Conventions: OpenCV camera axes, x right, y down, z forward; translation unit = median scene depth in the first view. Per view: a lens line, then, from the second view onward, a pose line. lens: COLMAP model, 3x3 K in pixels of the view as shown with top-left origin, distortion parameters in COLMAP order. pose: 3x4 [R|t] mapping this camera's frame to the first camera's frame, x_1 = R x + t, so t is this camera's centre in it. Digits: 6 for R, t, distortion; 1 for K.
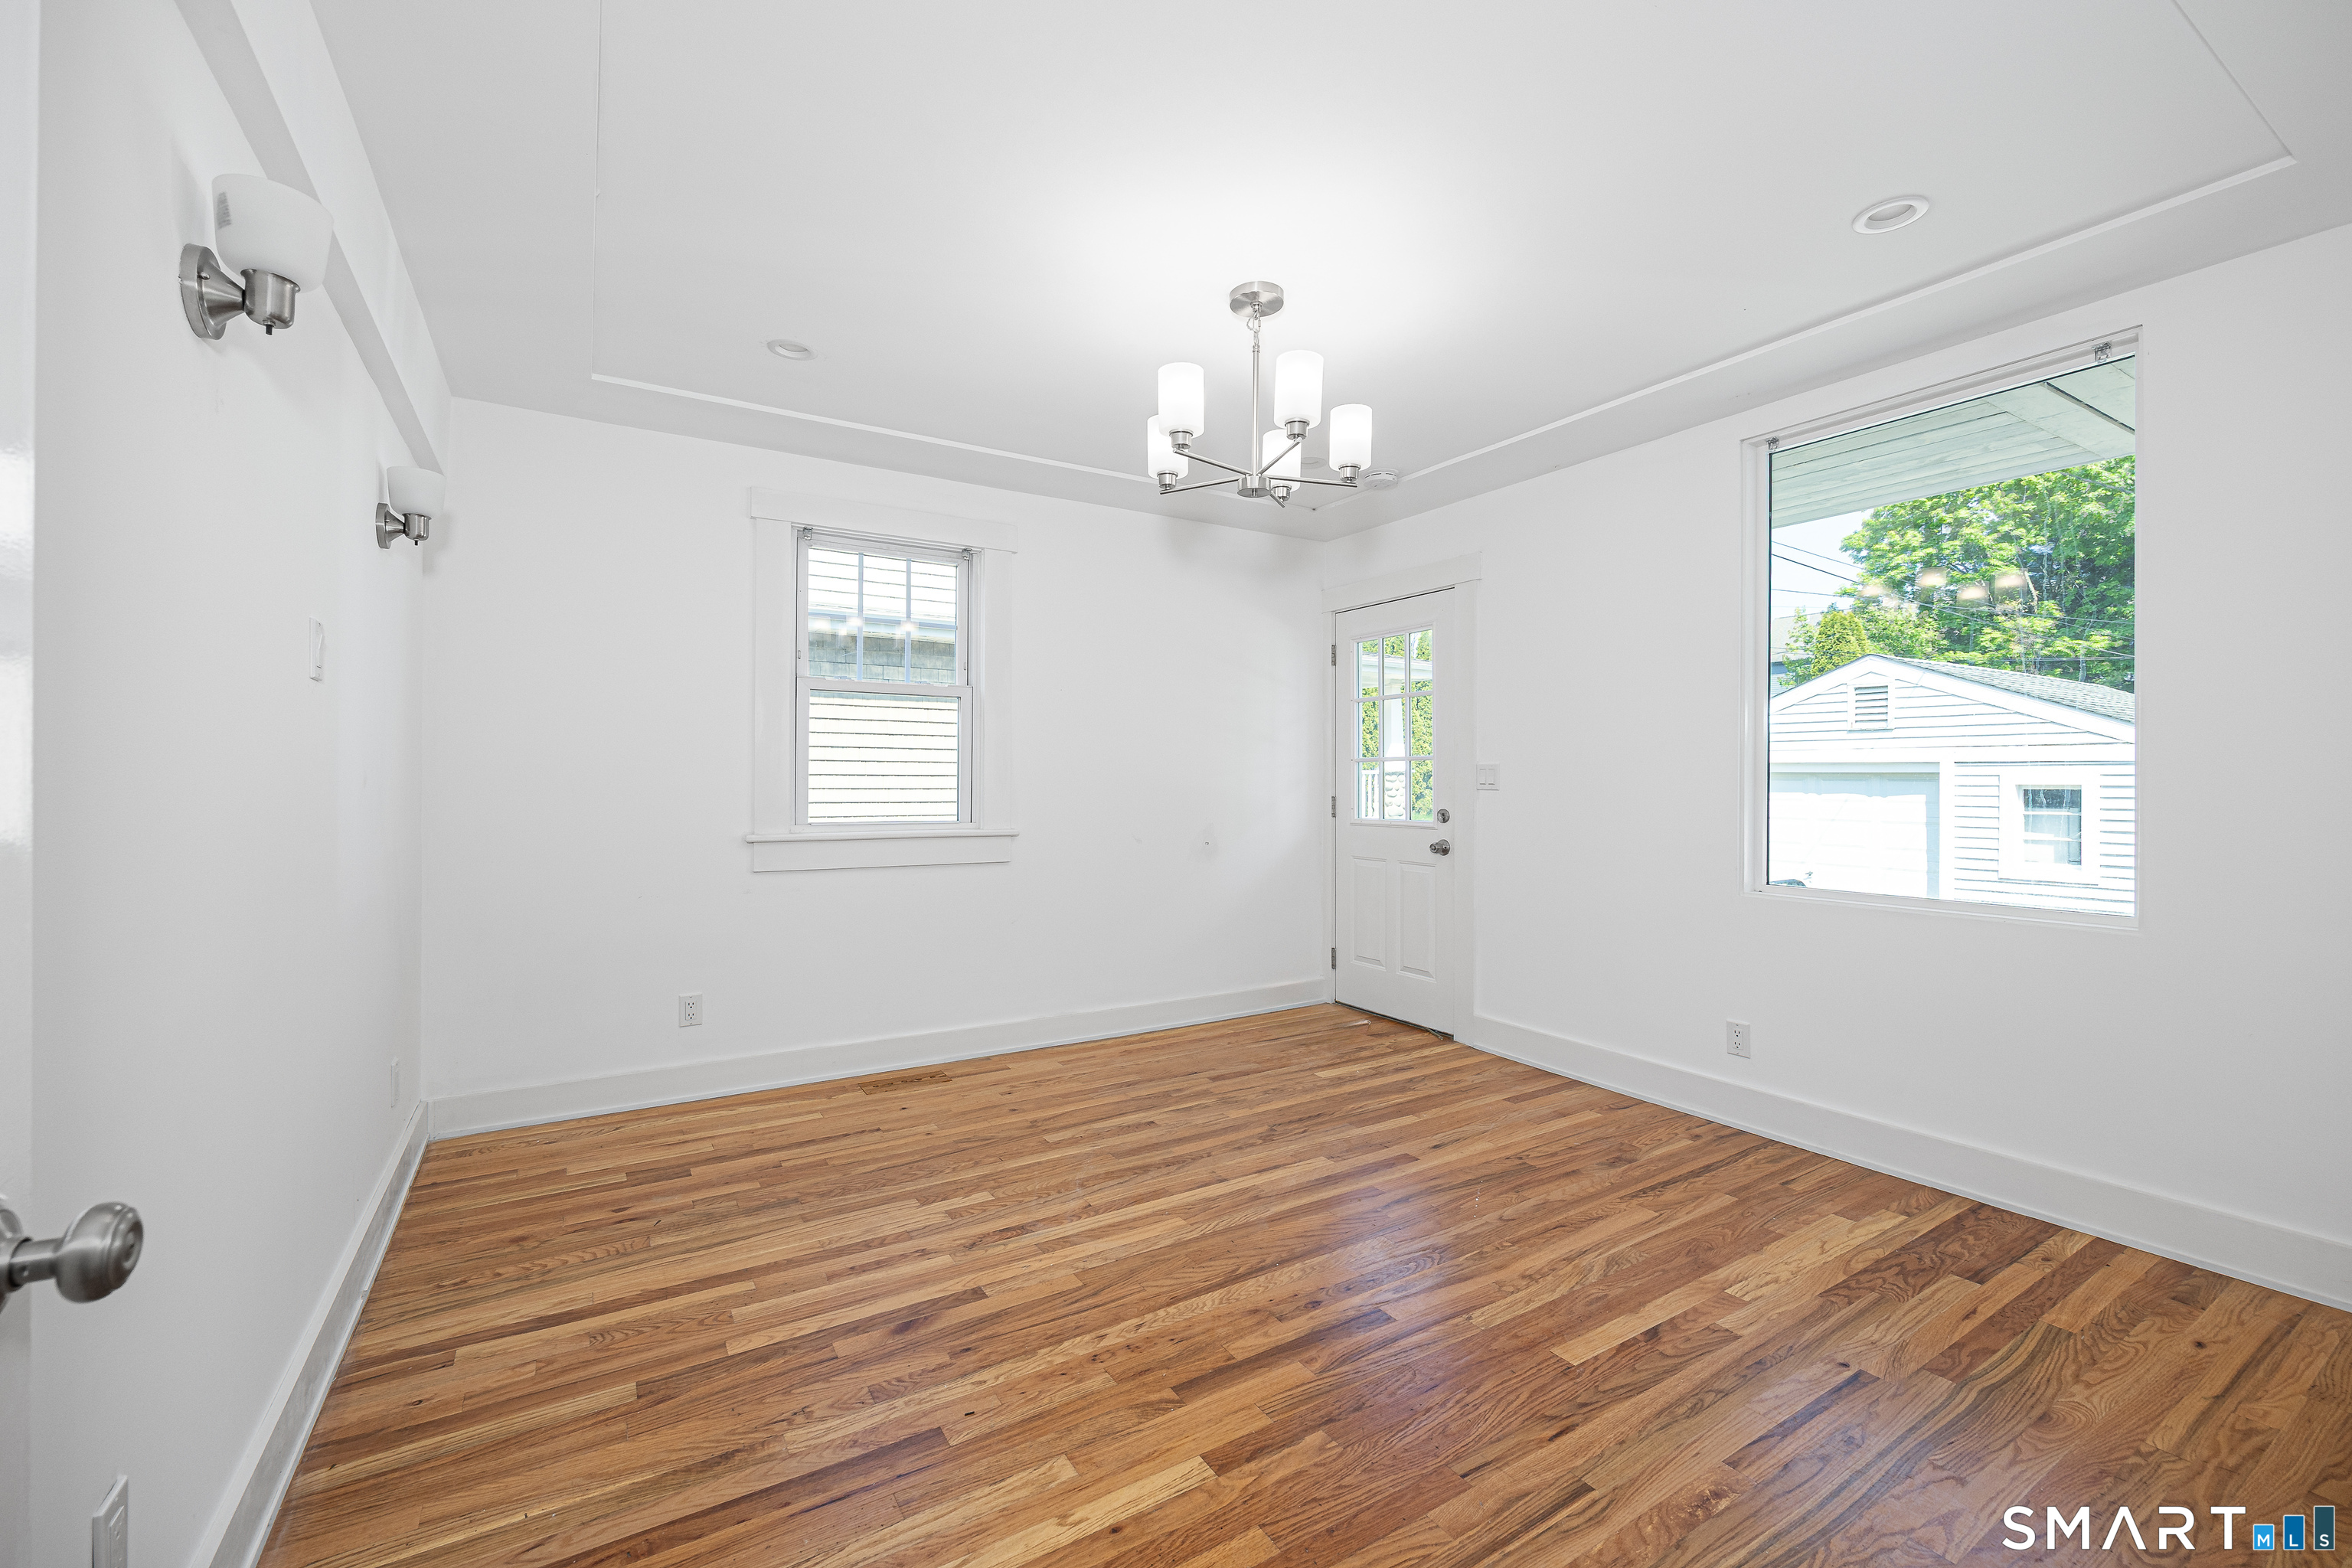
lens RADIAL K [[971.3, 0, 1176.0], [0, 971.3, 784.0], [0, 0, 1]] dist [-0.000667, 0.000172]
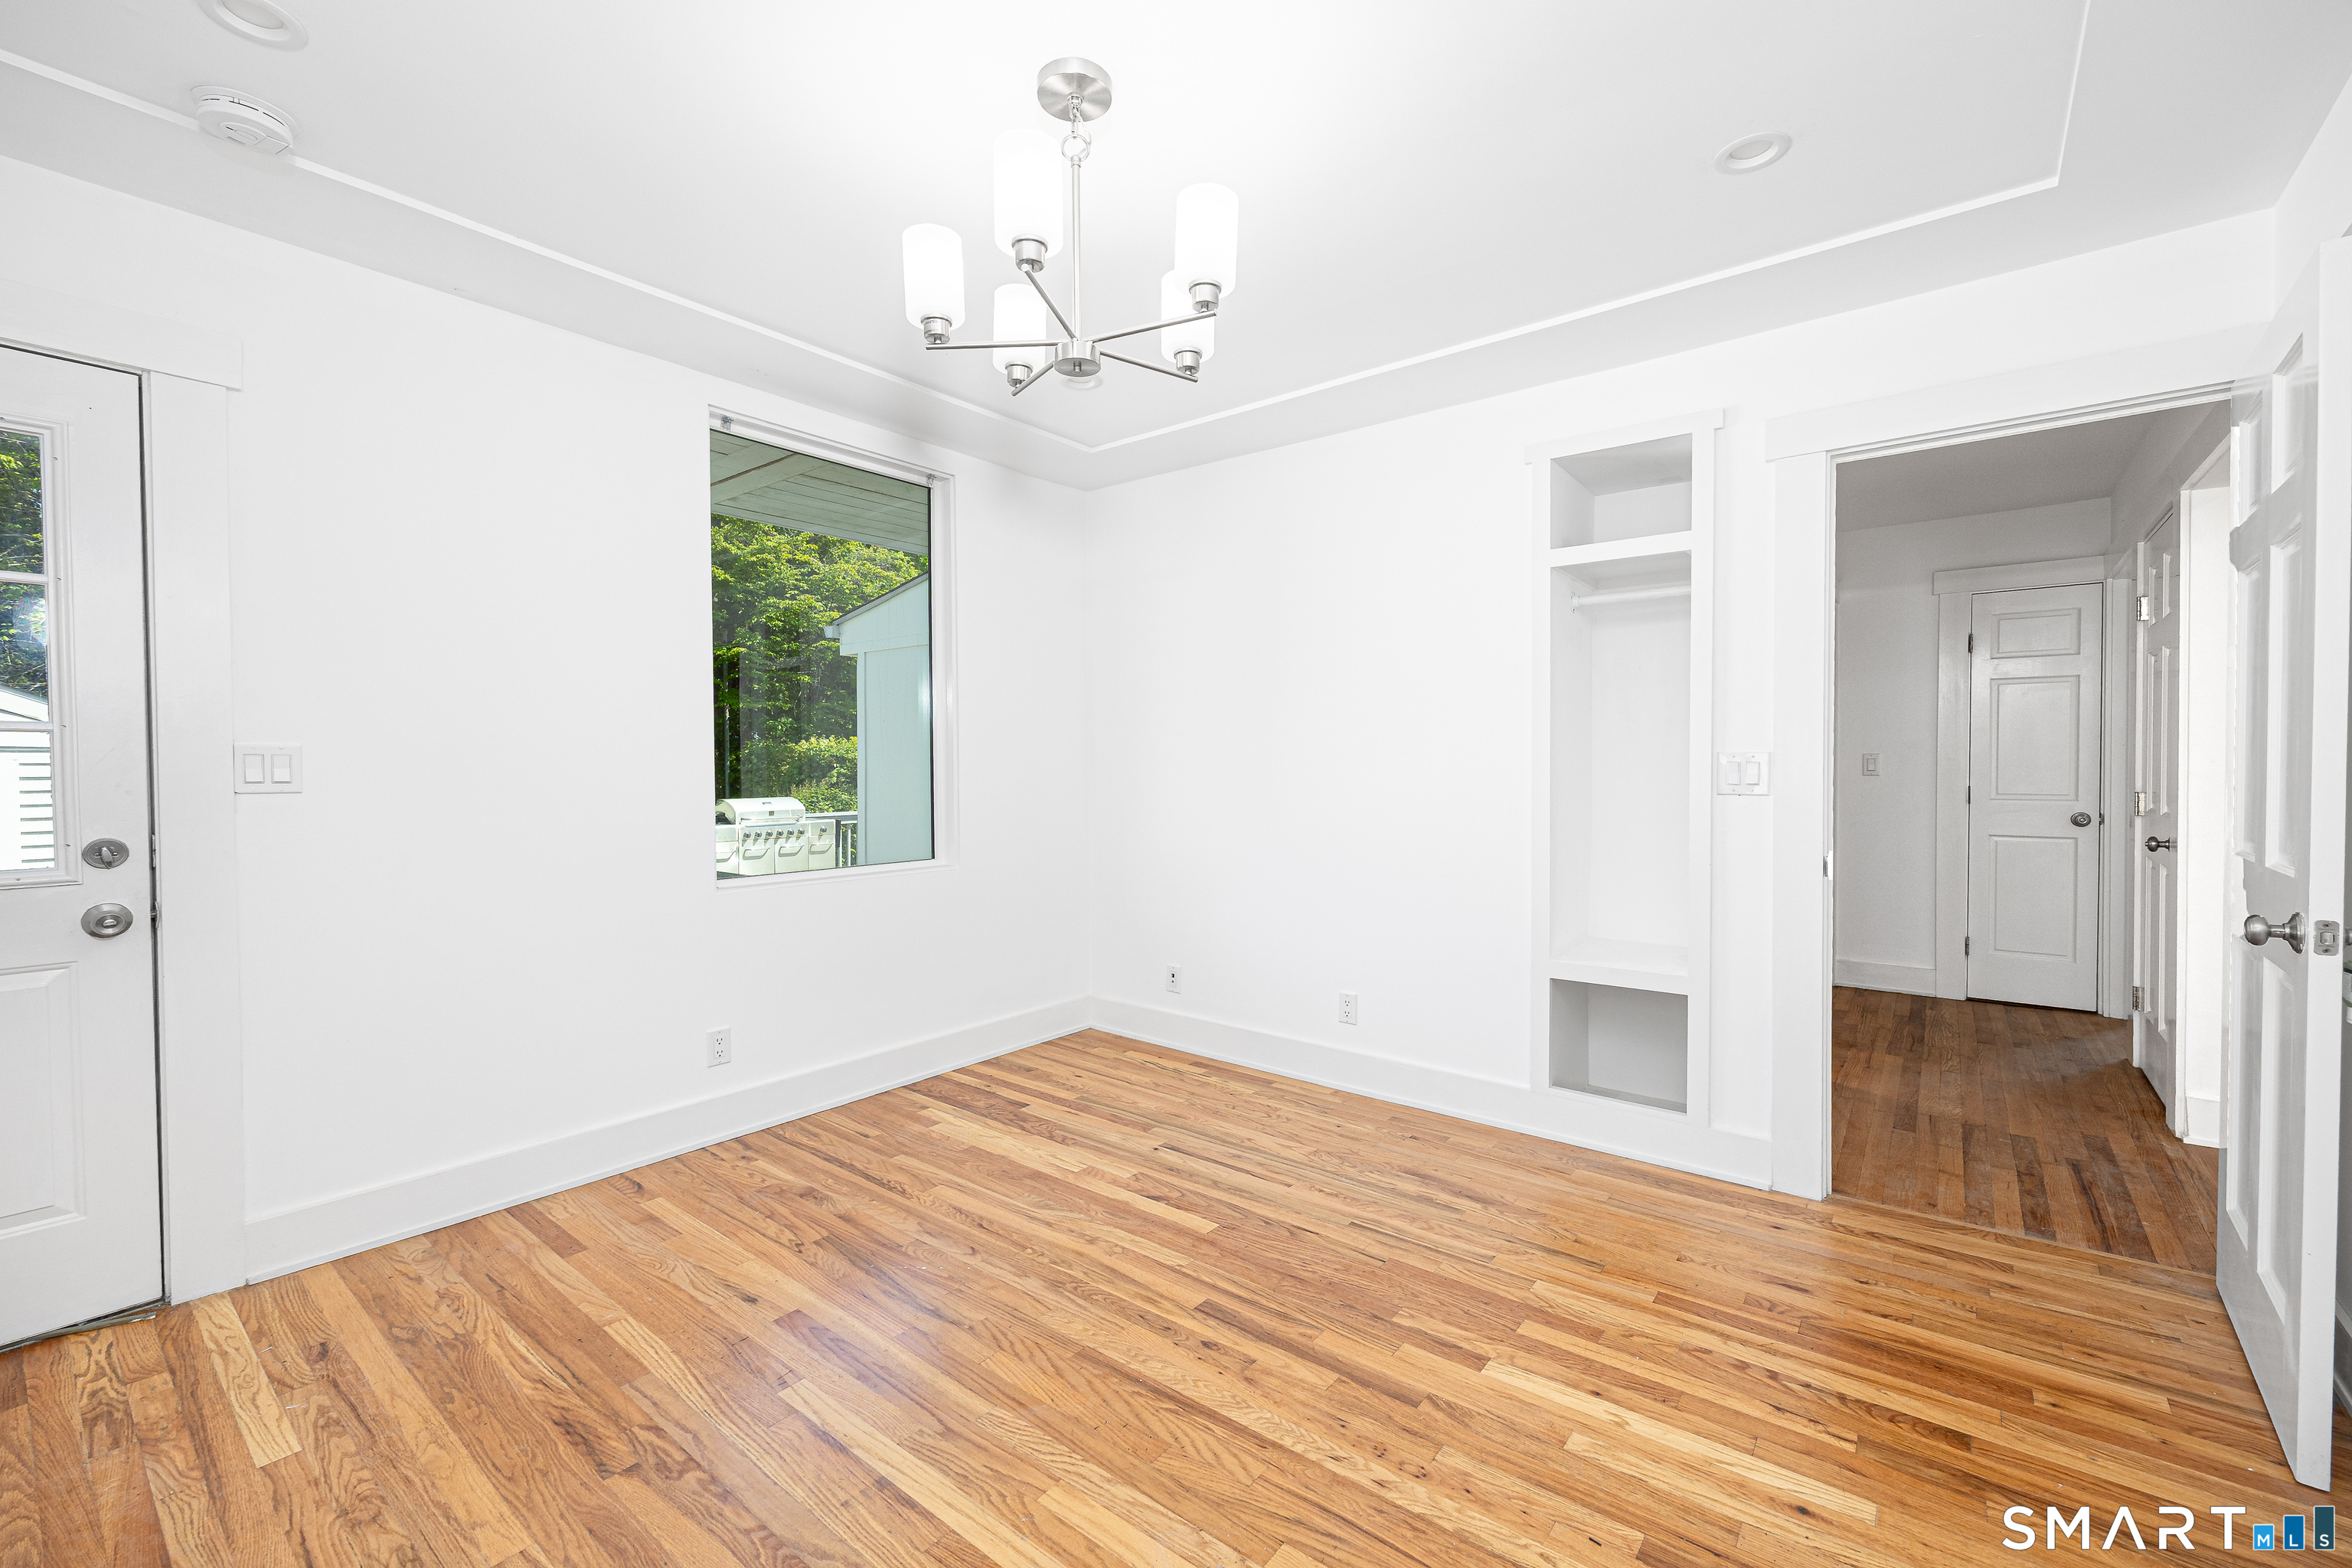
lens RADIAL K [[971.3, 0, 1176.0], [0, 971.3, 784.0], [0, 0, 1]] dist [-0.000667, 0.000172]
pose [[-0.342190, -0.017533, 0.939467, -0.659849], [0.006762, 0.999754, 0.021121, -0.027636], [-0.939607, 0.013580, -0.341987, 1.226949]]
